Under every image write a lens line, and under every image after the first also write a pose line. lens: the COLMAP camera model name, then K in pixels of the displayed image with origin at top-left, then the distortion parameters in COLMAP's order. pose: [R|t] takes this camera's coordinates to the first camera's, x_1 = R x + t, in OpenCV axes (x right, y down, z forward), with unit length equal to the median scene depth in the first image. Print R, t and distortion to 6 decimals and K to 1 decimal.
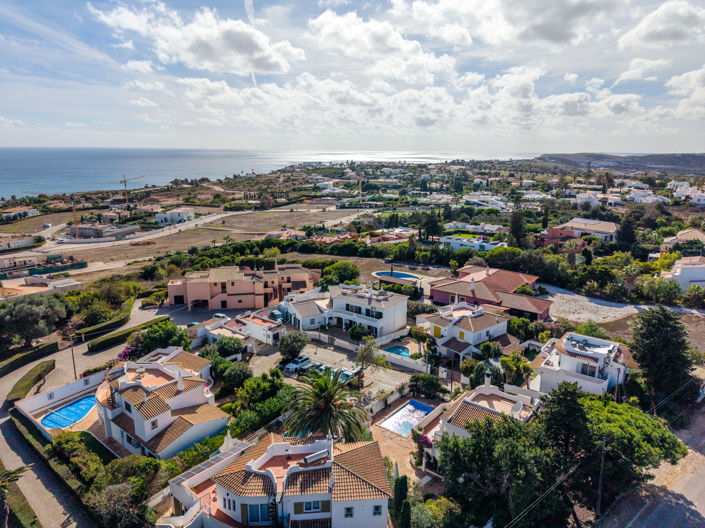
lens RADIAL K [[472.9, 0, 352.5], [0, 472.9, 264.0], [0, 0, 1]] dist [0.004214, -0.007301]
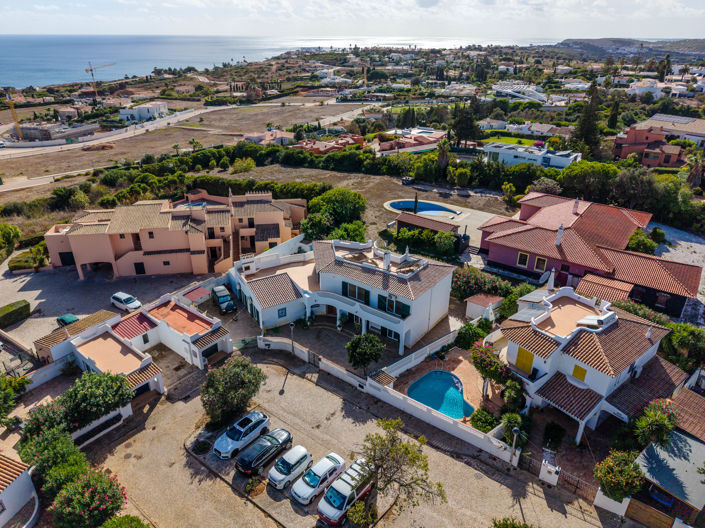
lens RADIAL K [[472.9, 0, 352.5], [0, 472.9, 264.0], [0, 0, 1]] dist [0.004214, -0.007301]
pose [[0.999966, -0.000243, -0.008212, 0.001694], [0.001965, 0.977623, 0.210354, -0.028552], [0.007977, -0.210363, 0.977591, 0.259058]]
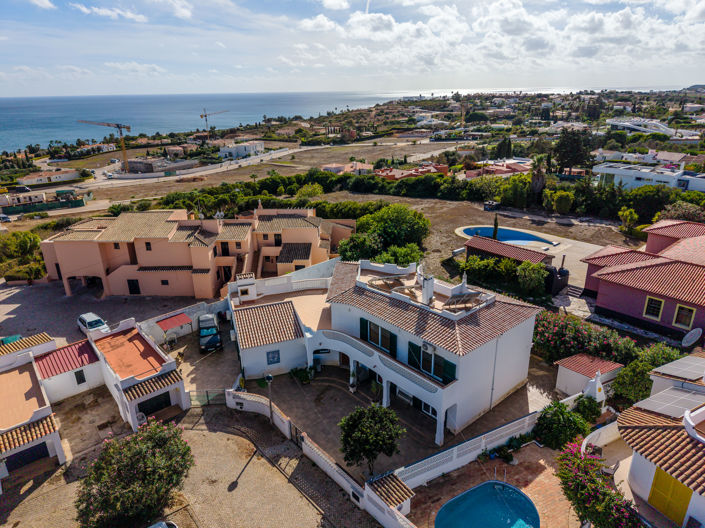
lens RADIAL K [[472.9, 0, 352.5], [0, 472.9, 264.0], [0, 0, 1]] dist [0.004214, -0.007301]
pose [[0.977059, 0.048388, -0.207398, 0.030339], [-0.024457, 0.992897, 0.116435, -0.000611], [0.211559, -0.108692, 0.971303, 0.357047]]
